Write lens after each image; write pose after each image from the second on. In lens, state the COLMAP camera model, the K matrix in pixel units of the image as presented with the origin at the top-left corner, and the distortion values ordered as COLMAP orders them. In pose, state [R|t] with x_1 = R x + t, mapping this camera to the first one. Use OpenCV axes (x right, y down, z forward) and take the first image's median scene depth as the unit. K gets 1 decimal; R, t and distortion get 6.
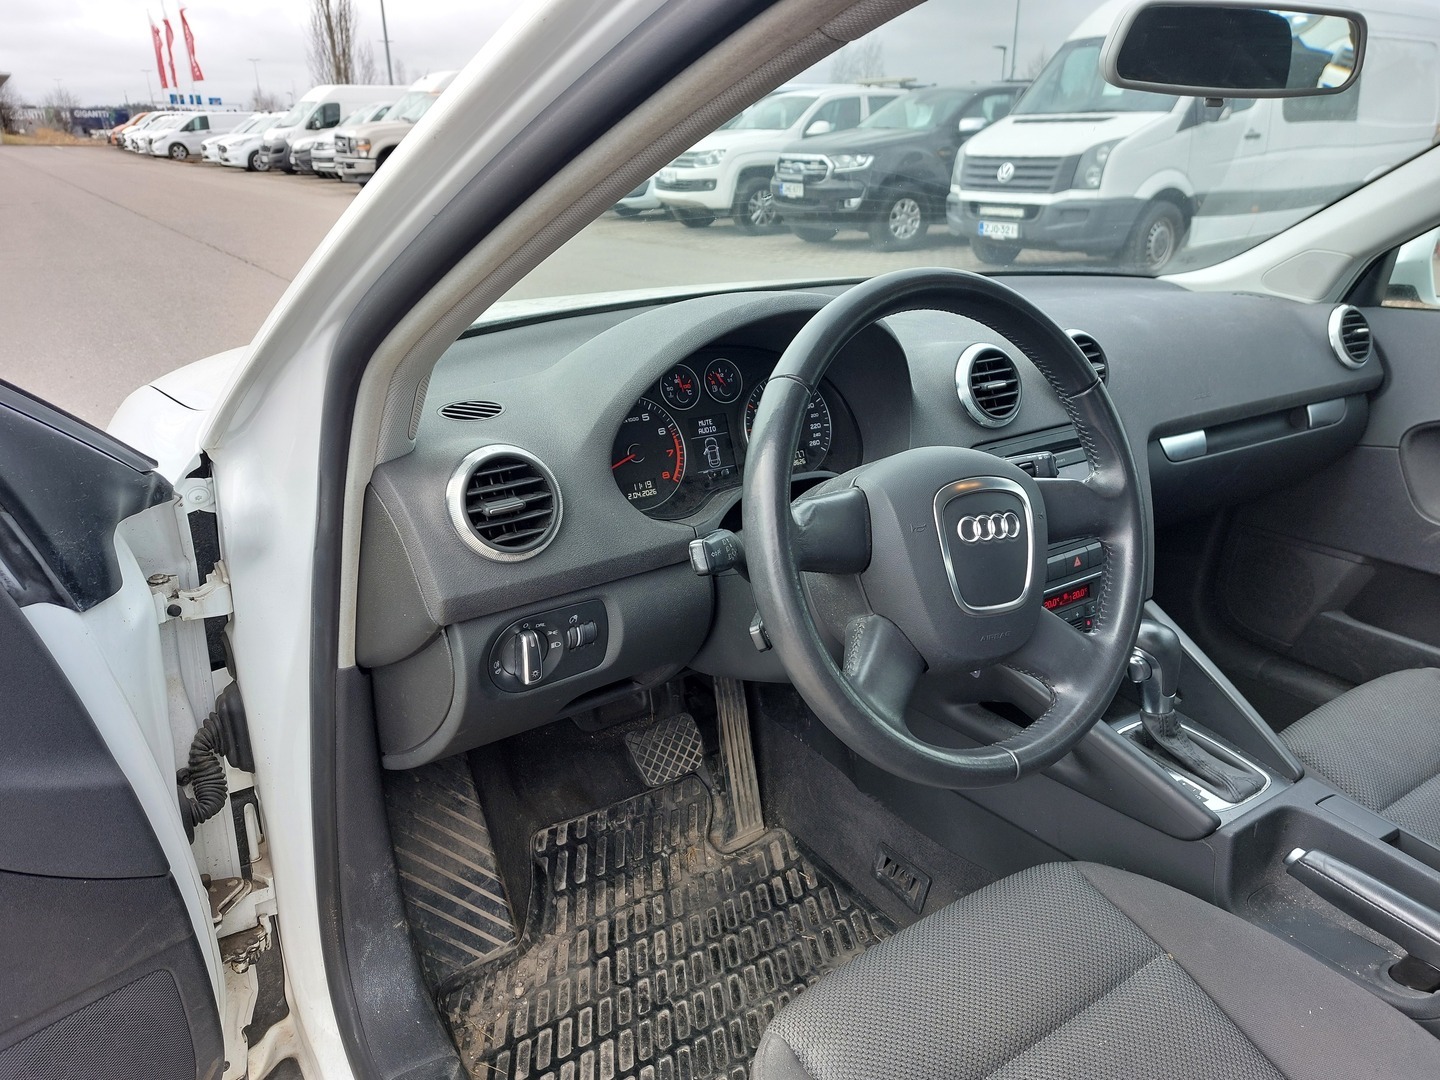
lens RADIAL K [[1056.3, 0, 720.0], [0, 1056.3, 540.0], [0, 0, 1]] dist [0.055281, -0.050073]
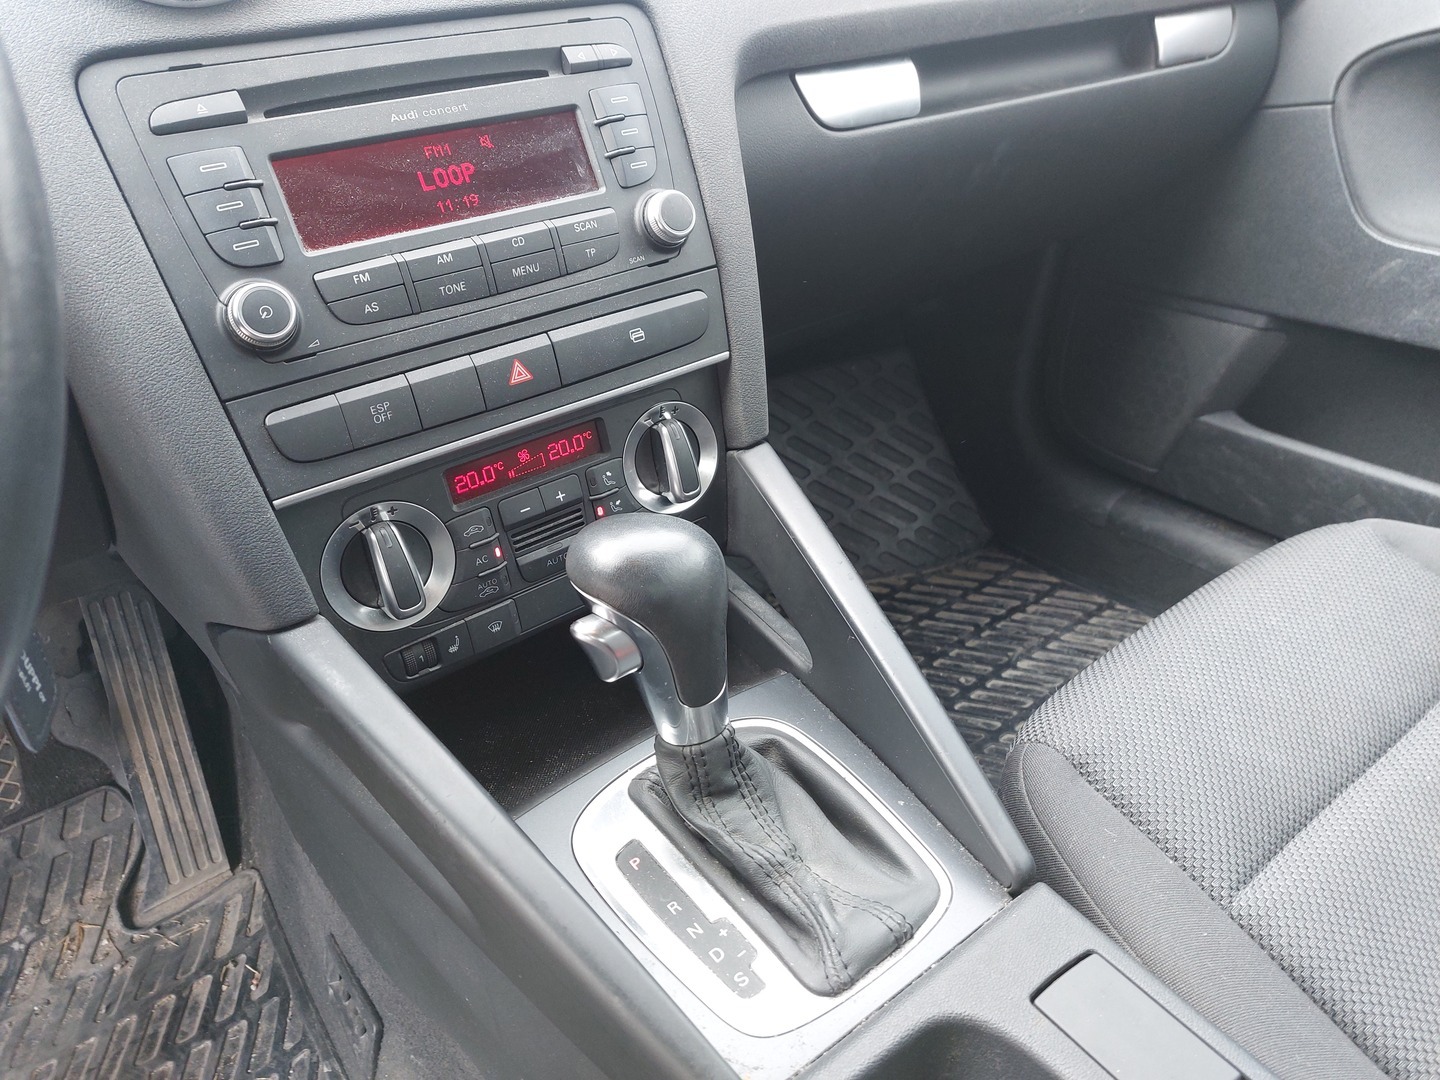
lens RADIAL K [[1056.3, 0, 720.0], [0, 1056.3, 540.0], [0, 0, 1]] dist [0.055281, -0.050073]
pose [[0.997089, -0.073562, 0.020061, 0.311020], [0.068942, 0.982165, 0.174928, 0.013975], [-0.032571, -0.173036, 0.984377, 0.457966]]
